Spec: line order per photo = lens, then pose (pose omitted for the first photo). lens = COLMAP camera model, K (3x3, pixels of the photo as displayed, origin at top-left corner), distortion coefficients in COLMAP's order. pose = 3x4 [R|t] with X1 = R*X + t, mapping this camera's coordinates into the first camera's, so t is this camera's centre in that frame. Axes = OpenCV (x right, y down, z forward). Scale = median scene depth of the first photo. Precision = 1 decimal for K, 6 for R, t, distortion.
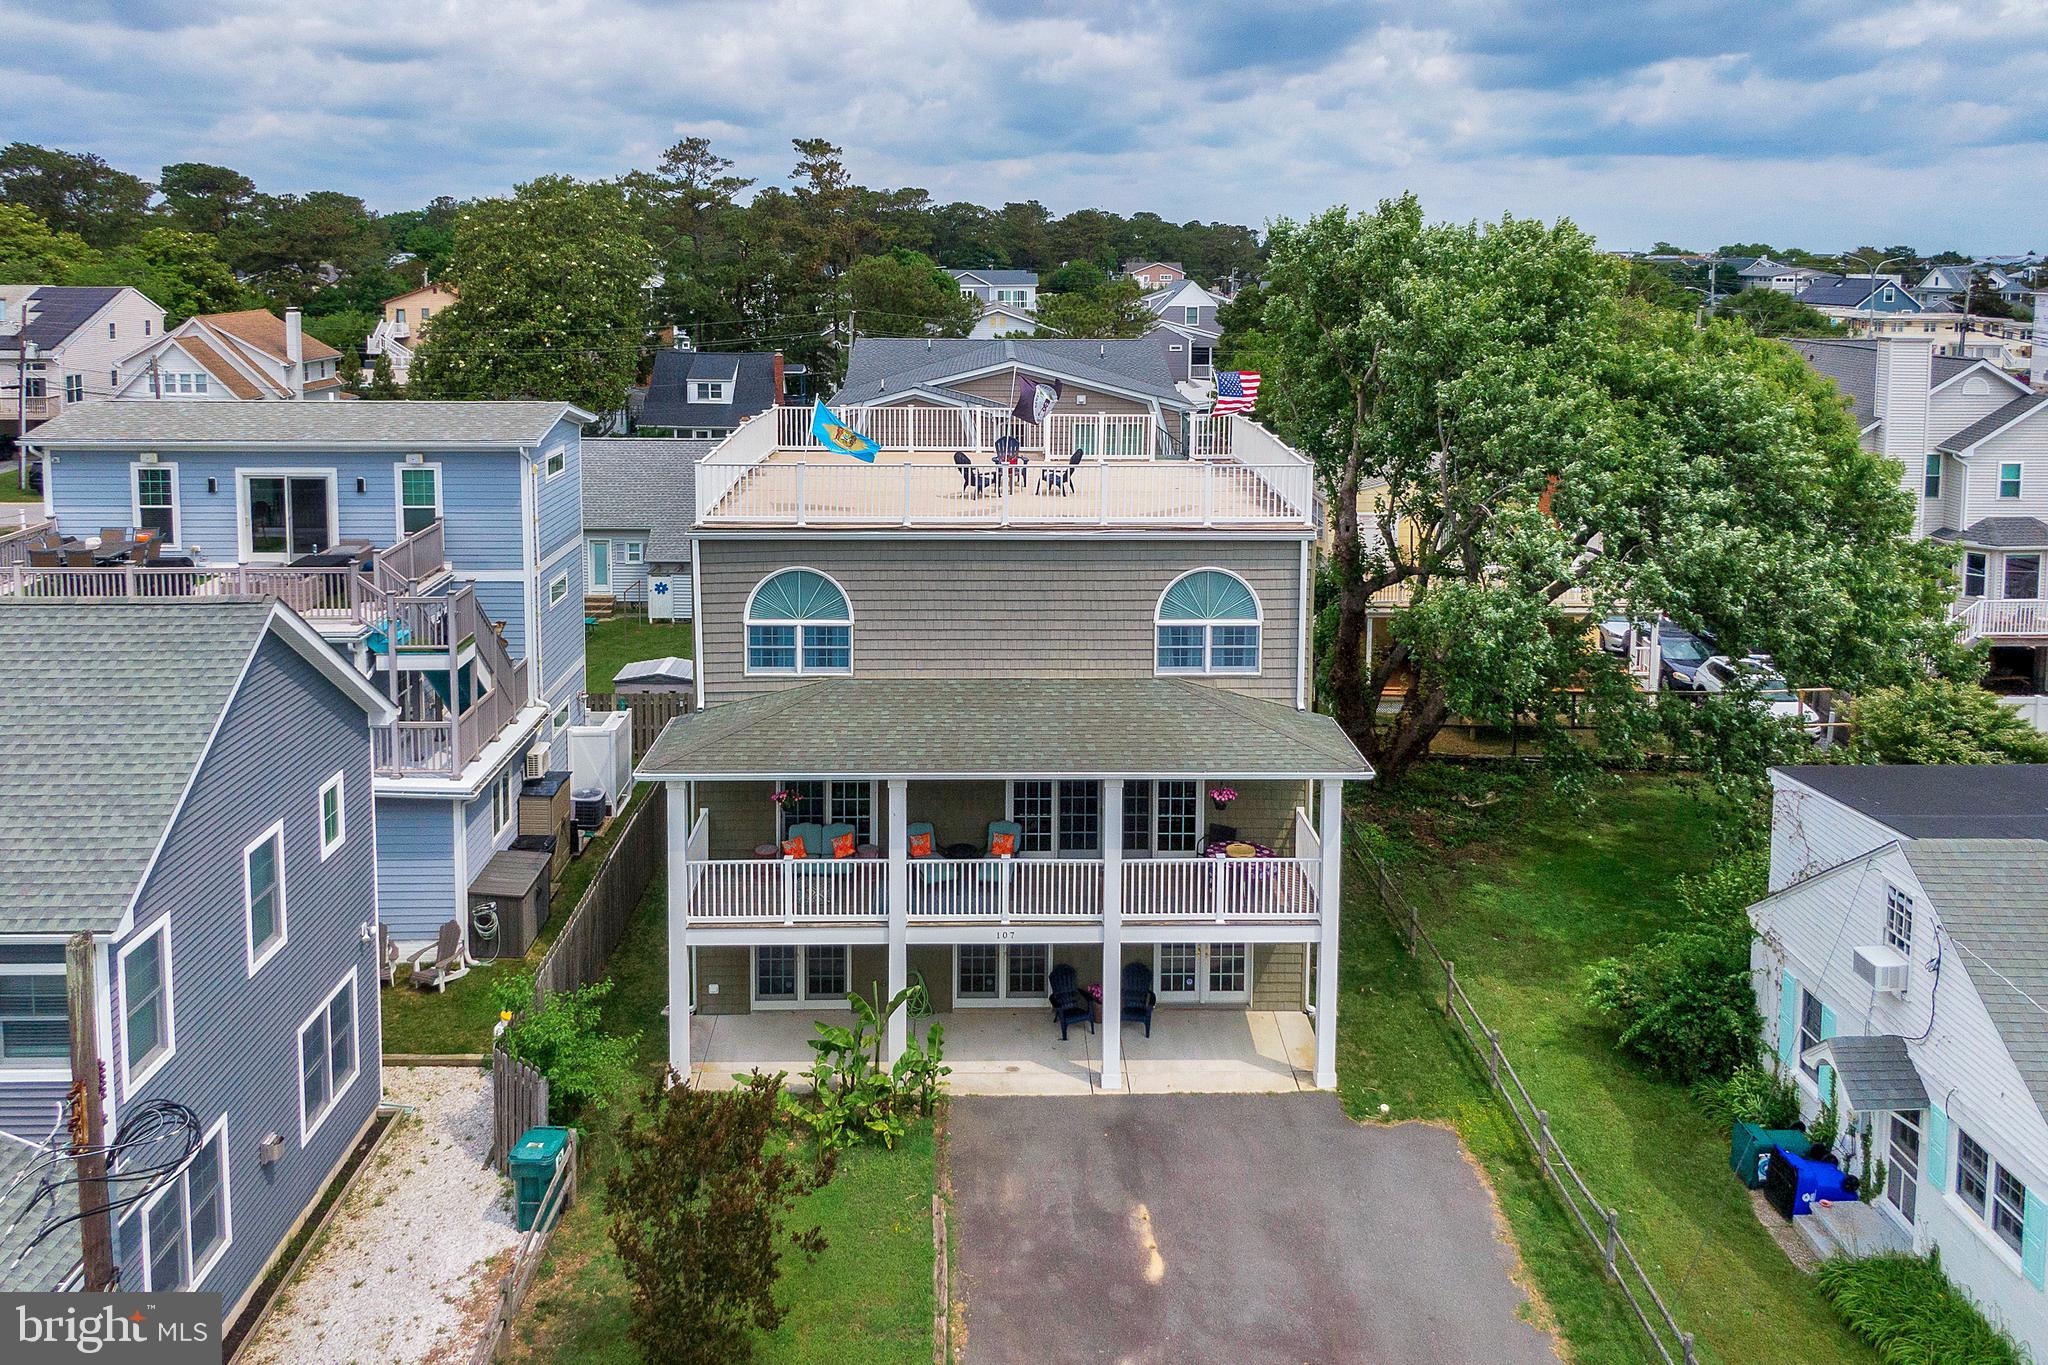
lens RADIAL K [[1564.2, 0, 1019.8], [0, 1564.2, 347.1], [0, 0, 1]] dist [0.024932, -0.030143]
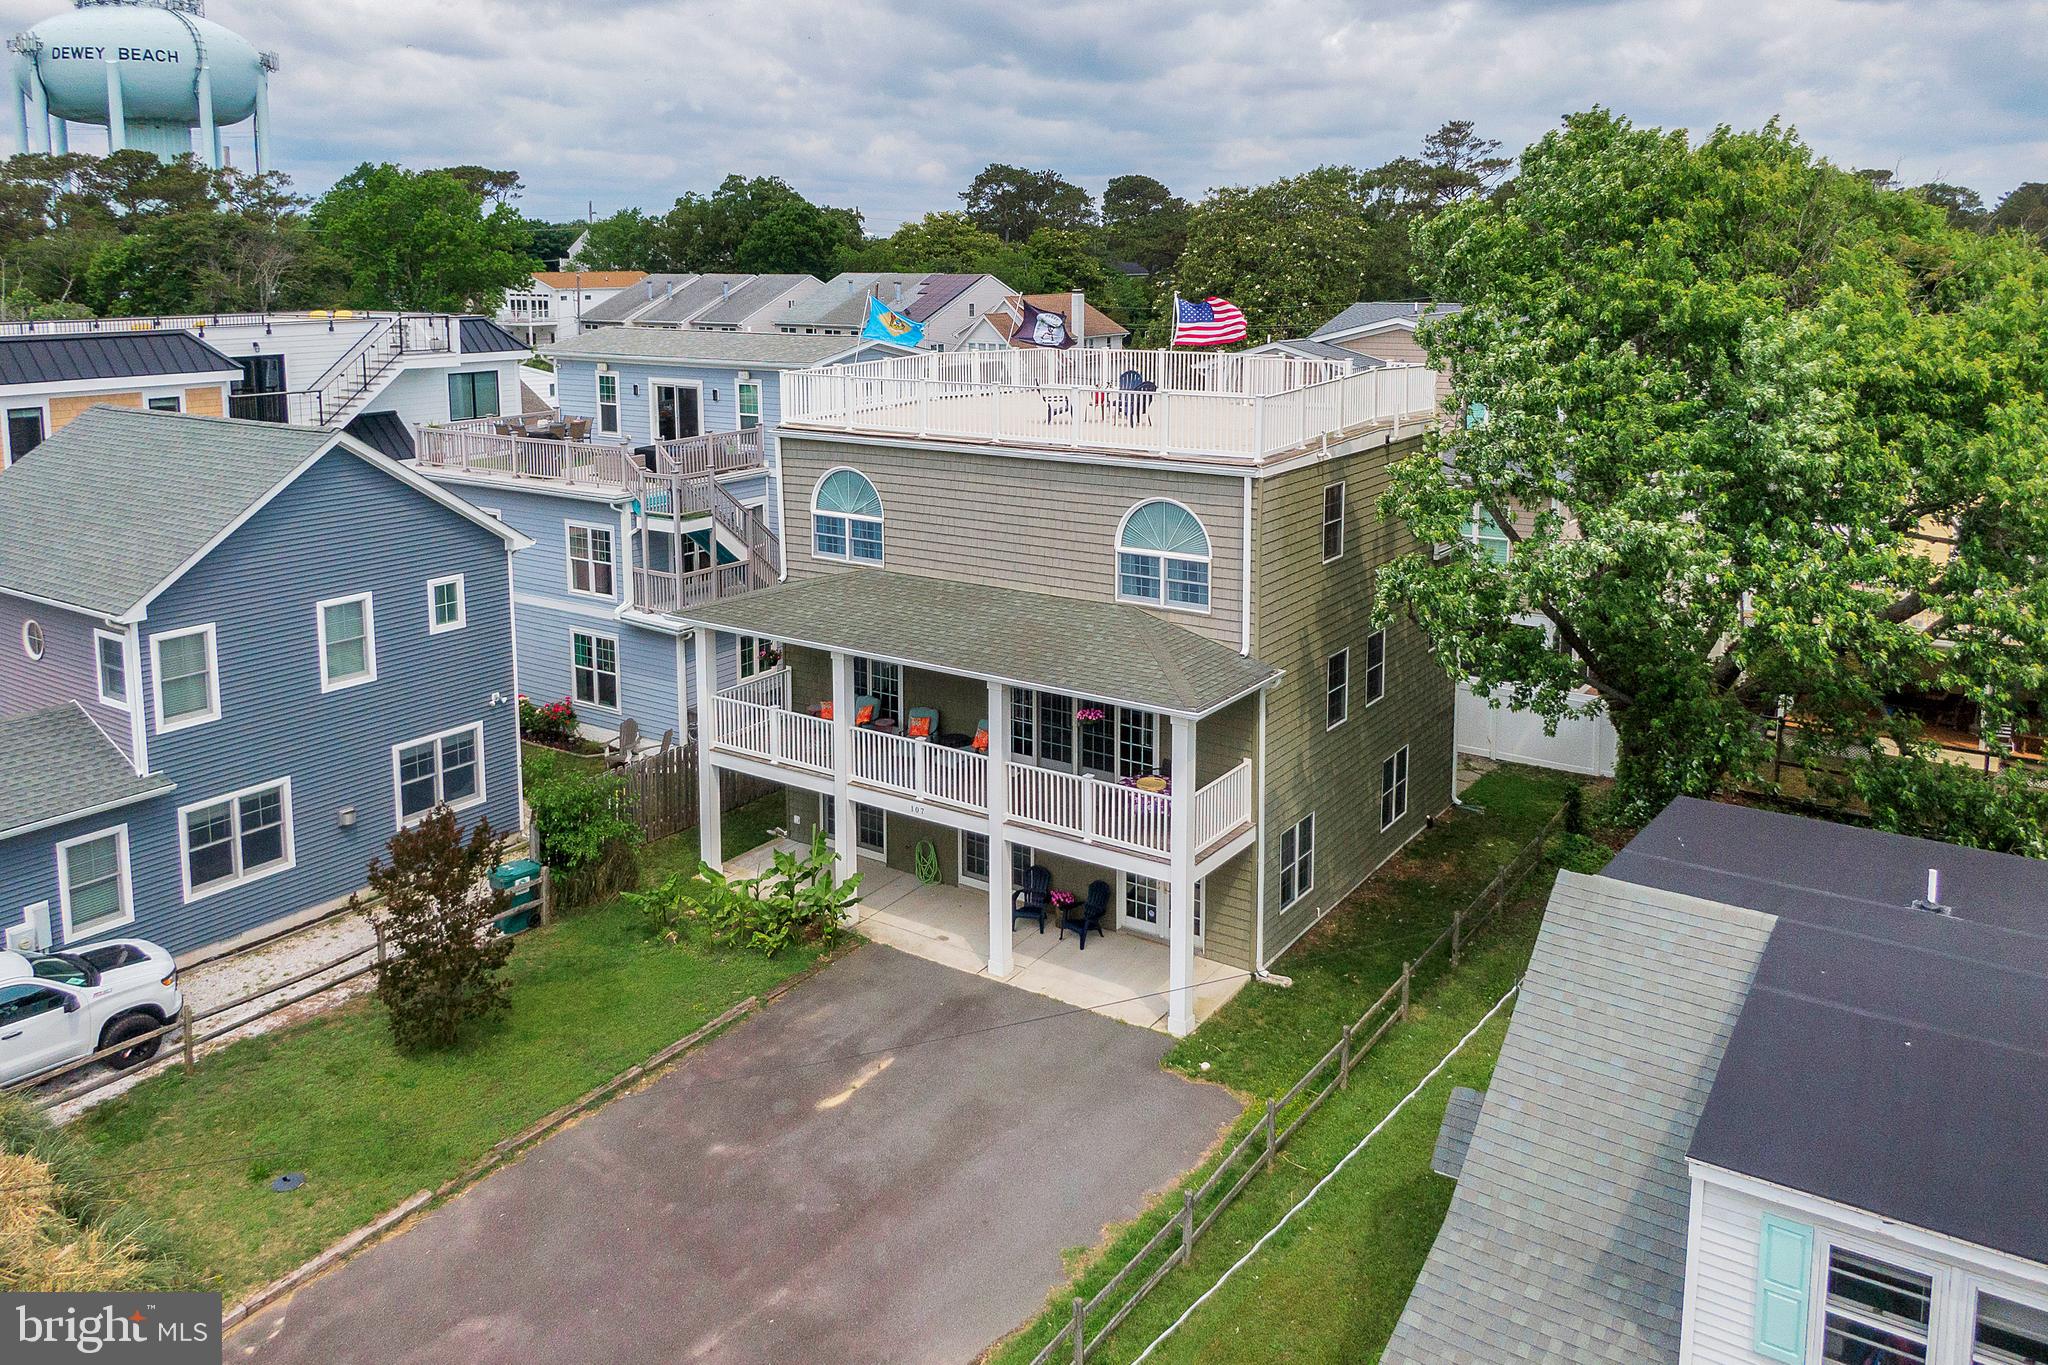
lens RADIAL K [[1534.3, 0, 1022.3], [0, 1534.3, 415.3], [0, 0, 1]] dist [0.016215, -0.005282]
pose [[0.810469, 0.051282, -0.583532, 0.606591], [-0.027335, 0.998386, 0.049774, 0.044334], [0.585143, -0.024389, 0.810563, 0.174850]]
